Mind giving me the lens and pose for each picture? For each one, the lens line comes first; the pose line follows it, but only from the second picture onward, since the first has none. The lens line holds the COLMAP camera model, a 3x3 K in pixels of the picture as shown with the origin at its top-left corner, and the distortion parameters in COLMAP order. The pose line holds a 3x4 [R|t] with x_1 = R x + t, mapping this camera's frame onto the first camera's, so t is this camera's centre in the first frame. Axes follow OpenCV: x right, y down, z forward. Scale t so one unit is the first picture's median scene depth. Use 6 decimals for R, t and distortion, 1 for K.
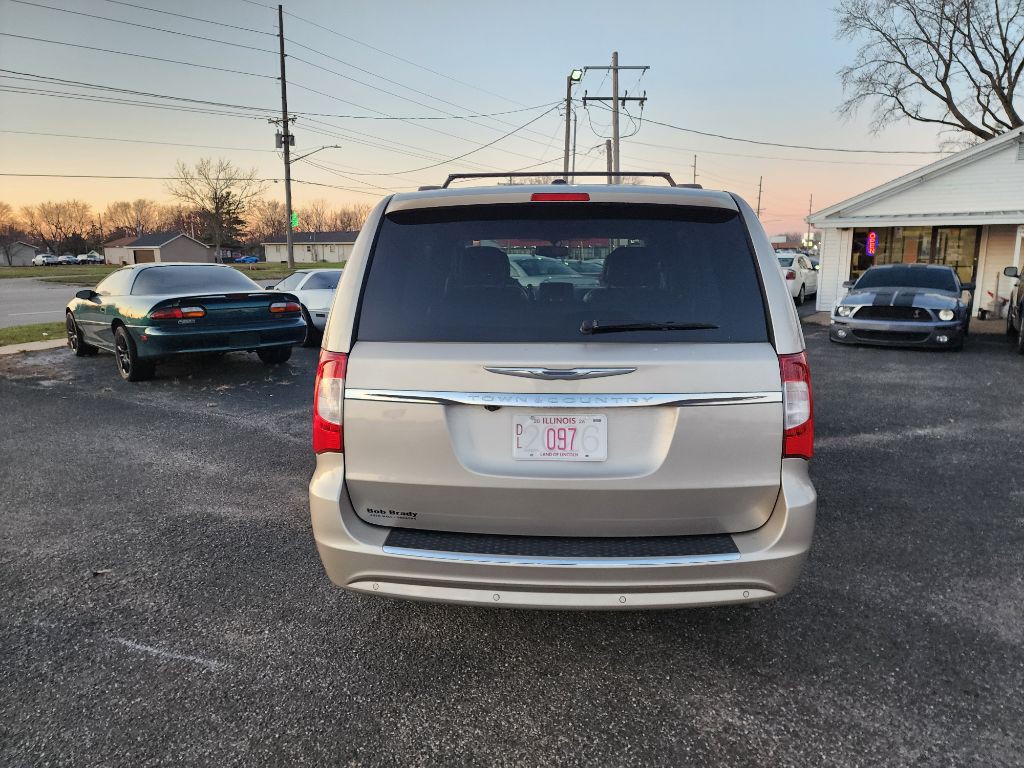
lens RADIAL K [[691.3, 0, 517.0], [0, 691.3, 386.0], [0, 0, 1]] dist [0.055400, -0.025628]
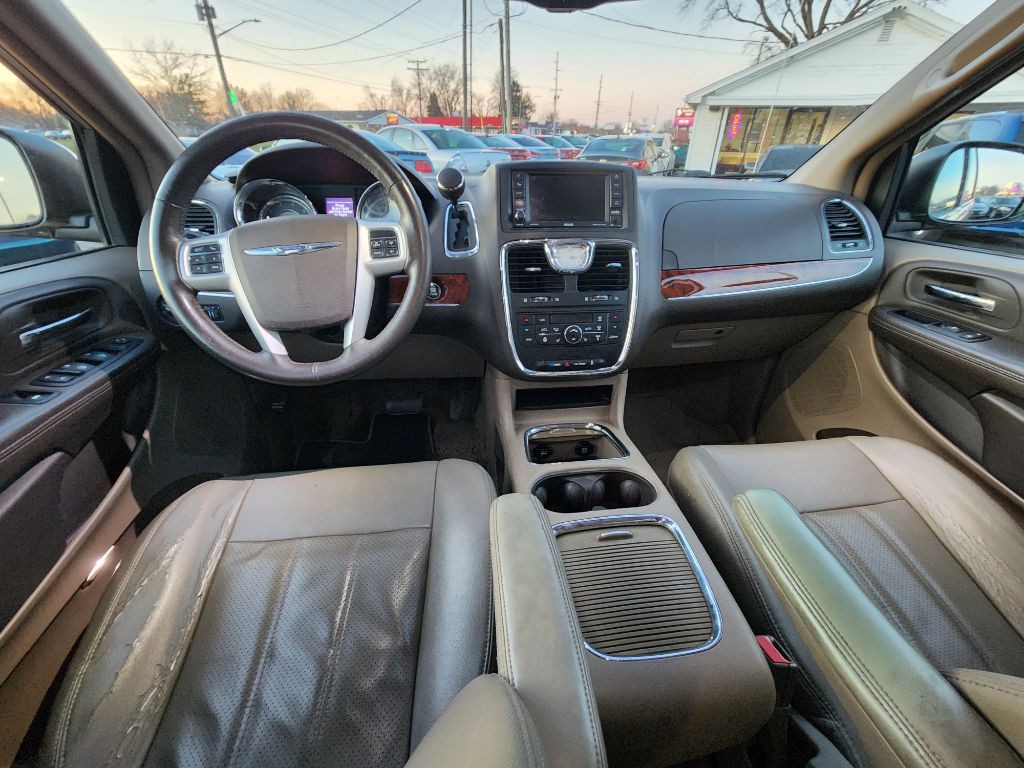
lens RADIAL K [[421.0, 0, 512.7], [0, 421.0, 389.1], [0, 0, 1]] dist [-0.005312, 0.001351]
pose [[0.985552, -0.073704, 0.152494, 0.001333], [0.016257, 0.937362, 0.347978, -0.015621], [-0.168589, -0.340472, 0.925017, 0.102414]]
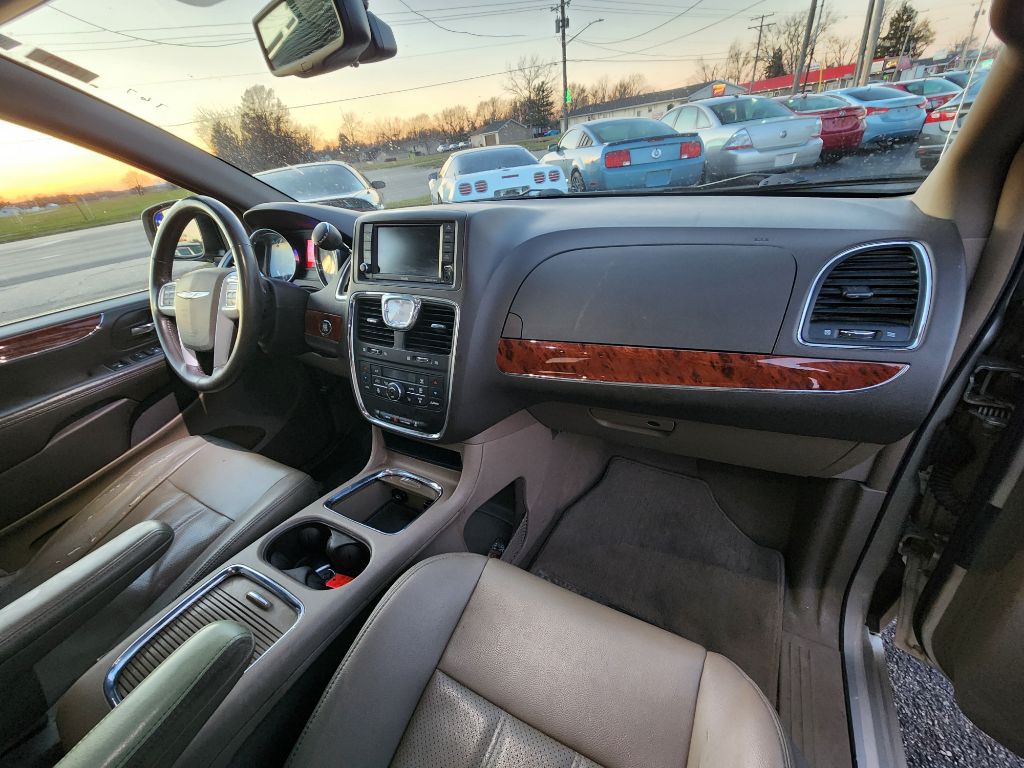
lens RADIAL K [[420.3, 0, 513.3], [0, 420.3, 385.8], [0, 0, 1]] dist [-0.007489, 0.002132]
pose [[0.887416, 0.141520, -0.438709, 0.018394], [0.031579, 0.930809, 0.364140, -0.017830], [0.459887, -0.336997, 0.821545, 0.107484]]
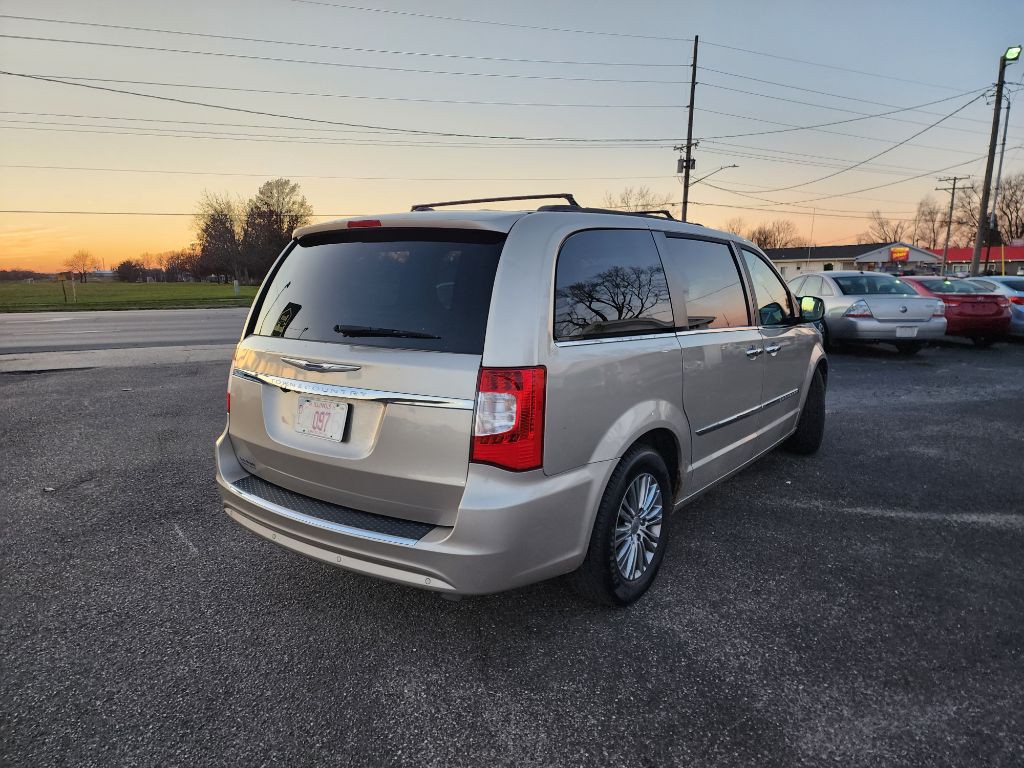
lens RADIAL K [[693.9, 0, 516.0], [0, 693.9, 384.4], [0, 0, 1]] dist [0.079195, -0.054652]
pose [[0.835411, 0.087629, -0.542595, 0.050890], [-0.104212, 0.994555, 0.000169, -0.001155], [0.539655, 0.056404, 0.839995, 0.006904]]
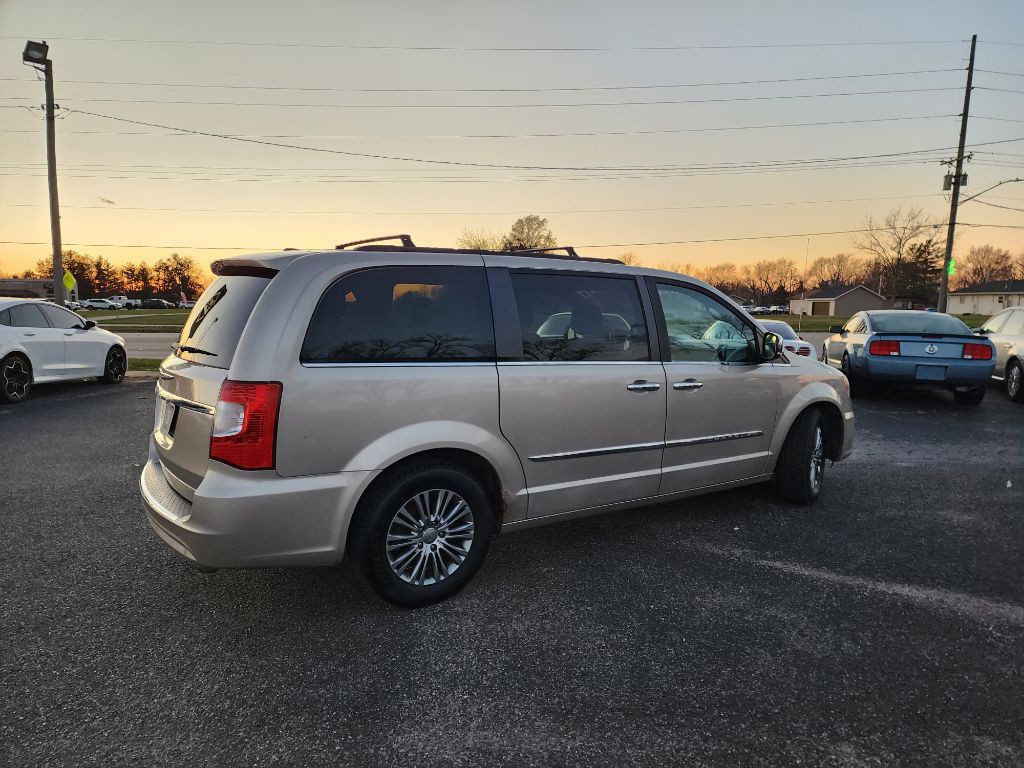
lens RADIAL K [[691.3, 0, 510.1], [0, 691.3, 388.0], [0, 0, 1]] dist [0.055400, -0.025628]
pose [[0.589260, 0.106478, -0.800896, 0.087936], [-0.161141, 0.986850, 0.012641, -0.006619], [0.791711, 0.121608, 0.598670, 0.032297]]
